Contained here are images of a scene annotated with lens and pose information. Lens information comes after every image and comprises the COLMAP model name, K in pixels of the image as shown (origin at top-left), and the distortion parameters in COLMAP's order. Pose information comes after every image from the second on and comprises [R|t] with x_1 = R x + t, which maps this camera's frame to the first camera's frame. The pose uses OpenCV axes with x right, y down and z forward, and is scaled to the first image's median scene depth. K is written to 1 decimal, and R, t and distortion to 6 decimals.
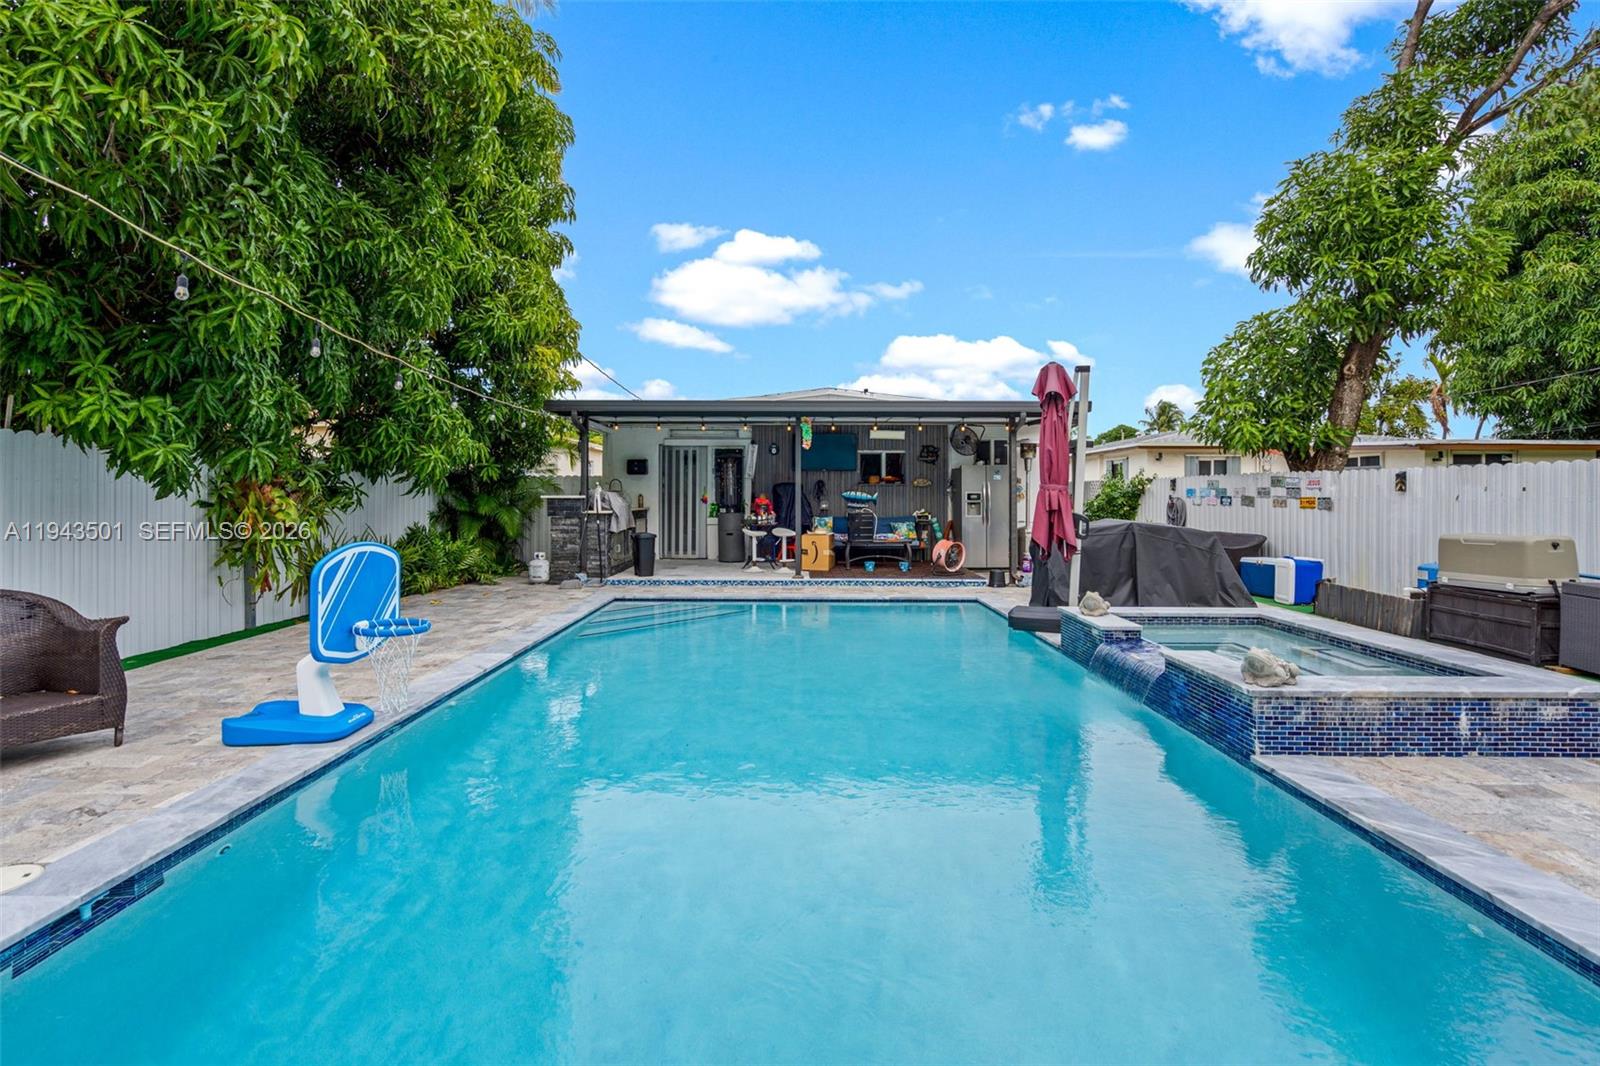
lens RADIAL K [[743.7, 0, 794.2], [0, 743.7, 487.5], [0, 0, 1]] dist [-0.001527, -0.000124]
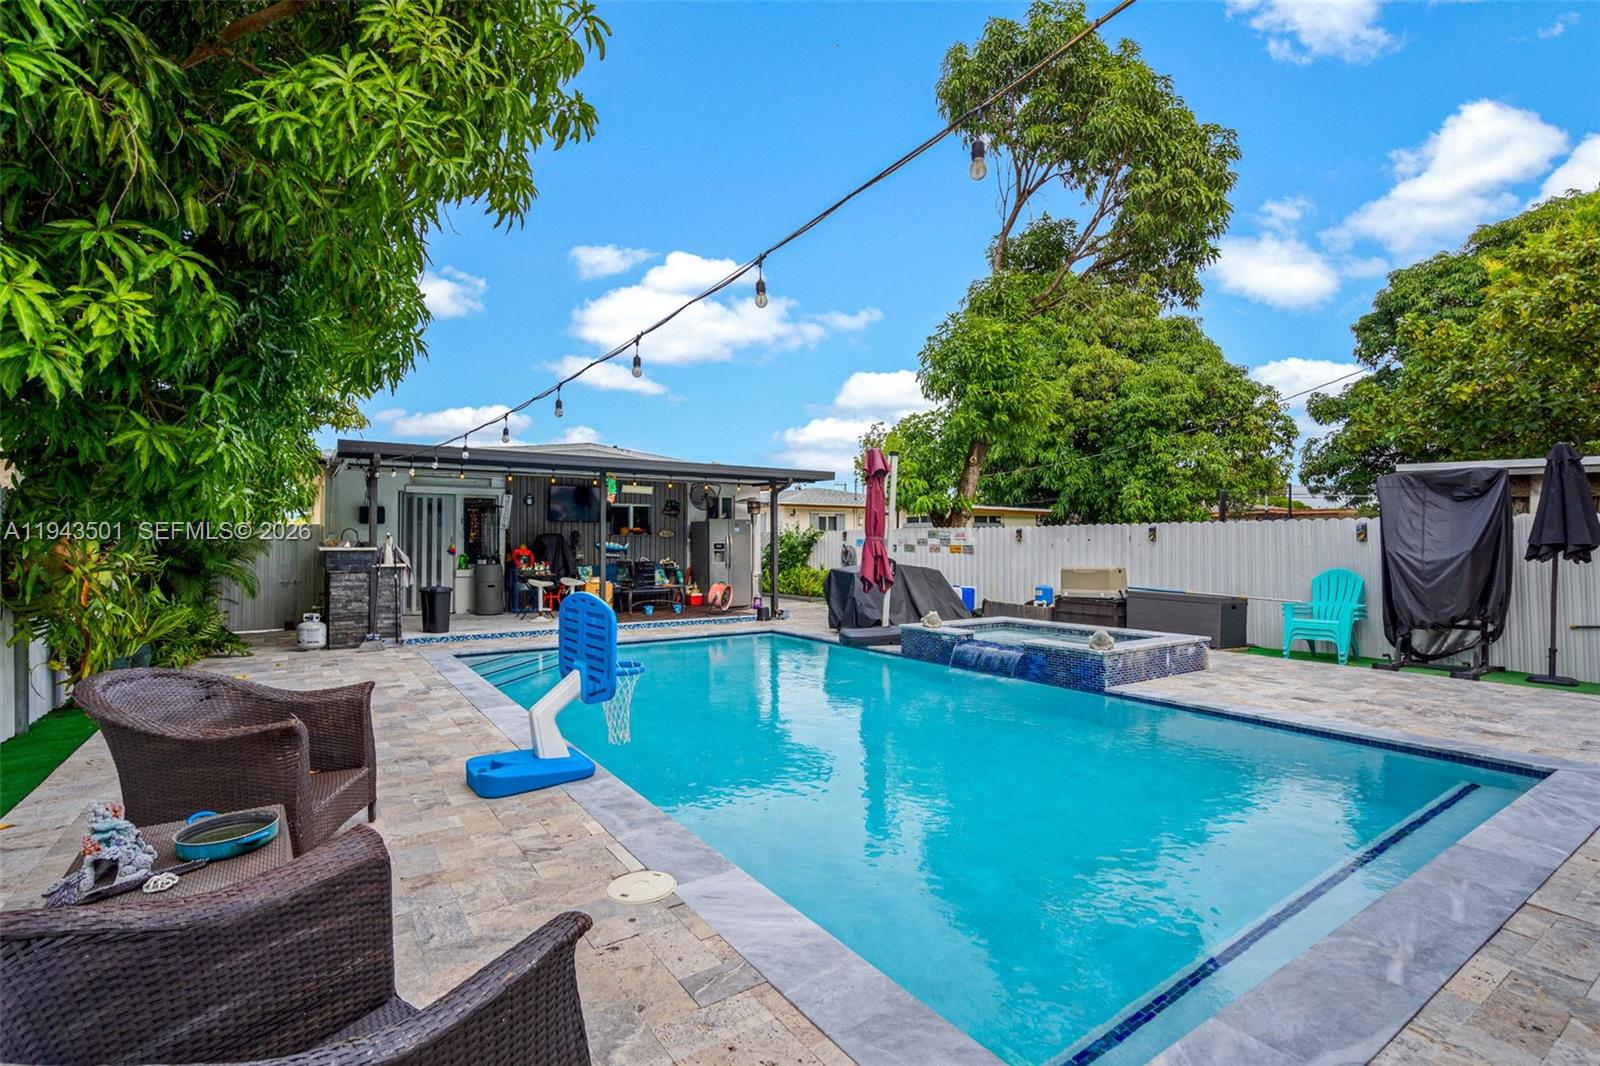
lens RADIAL K [[736.9, 0, 785.8], [0, 736.9, 538.0], [0, 0, 1]] dist [-0.004092, 0.000820]
pose [[0.827701, 0.000258, 0.561170, -0.359648], [-0.001089, 0.999999, 0.001147, -0.002201], [-0.561169, -0.001560, 0.827700, -0.016622]]
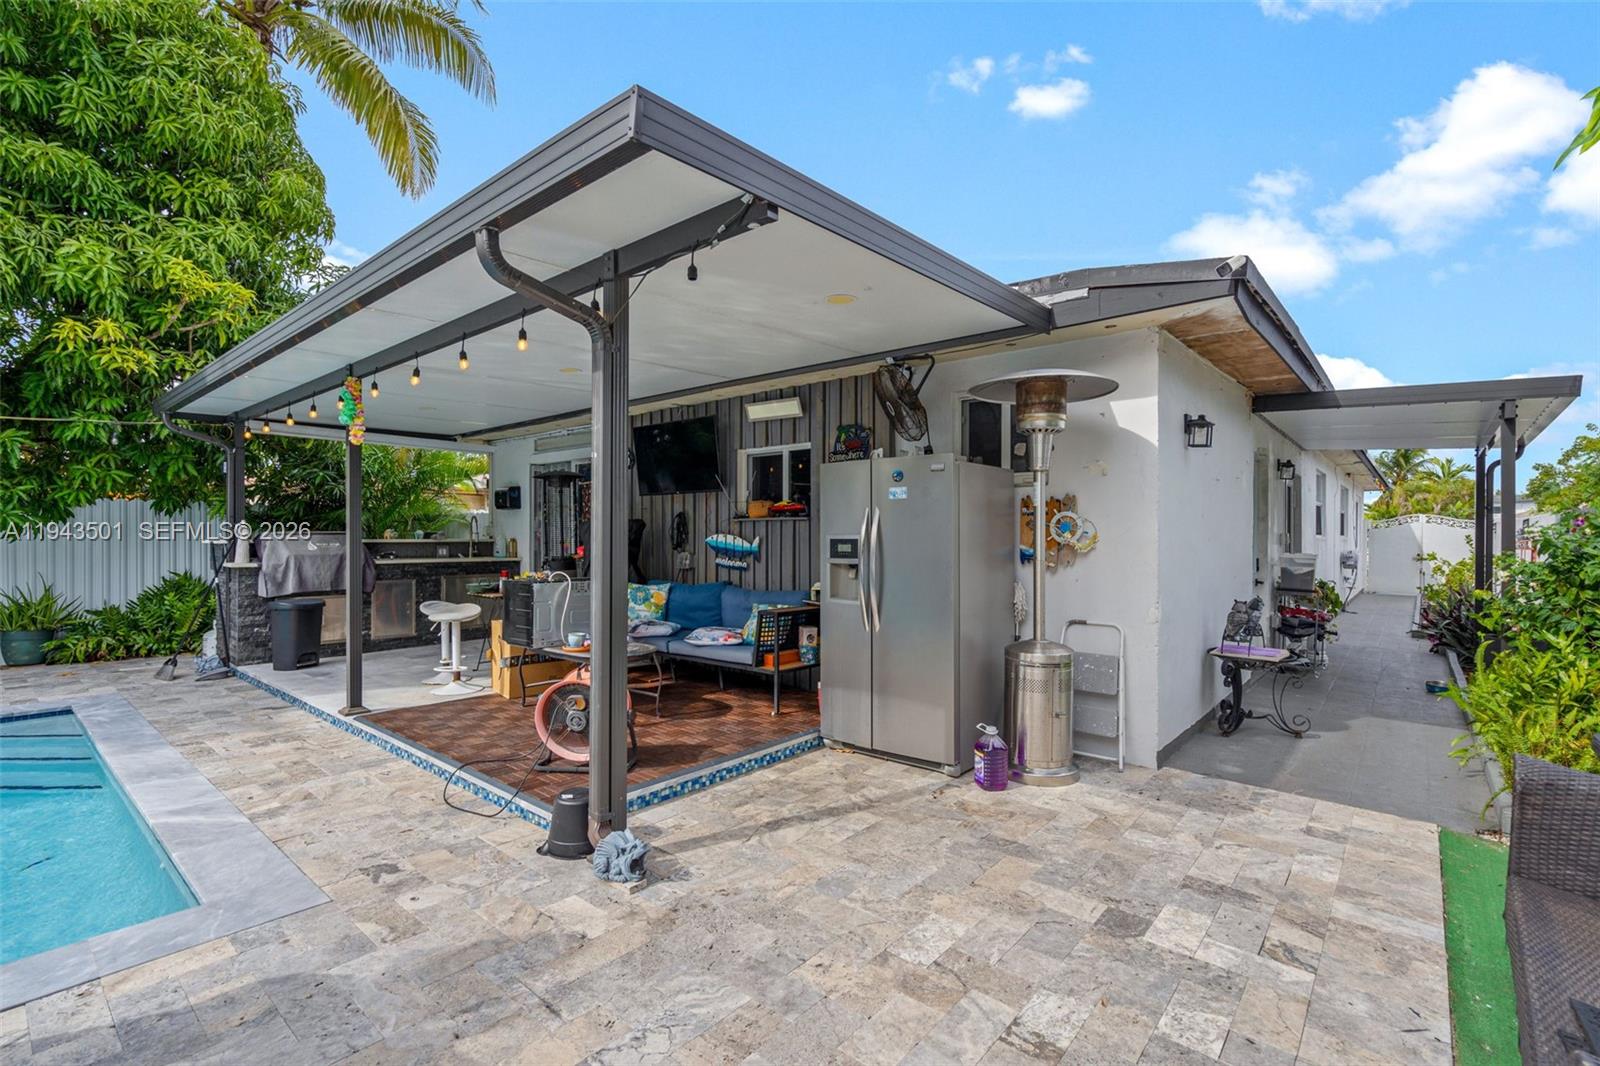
lens RADIAL K [[736.9, 0, 785.8], [0, 736.9, 538.0], [0, 0, 1]] dist [-0.004092, 0.000820]
pose [[0.756434, 0.003363, -0.654061, 0.515419], [0.001528, 0.999975, 0.006909, 0.005522], [0.654068, -0.006225, 0.756410, 0.793580]]
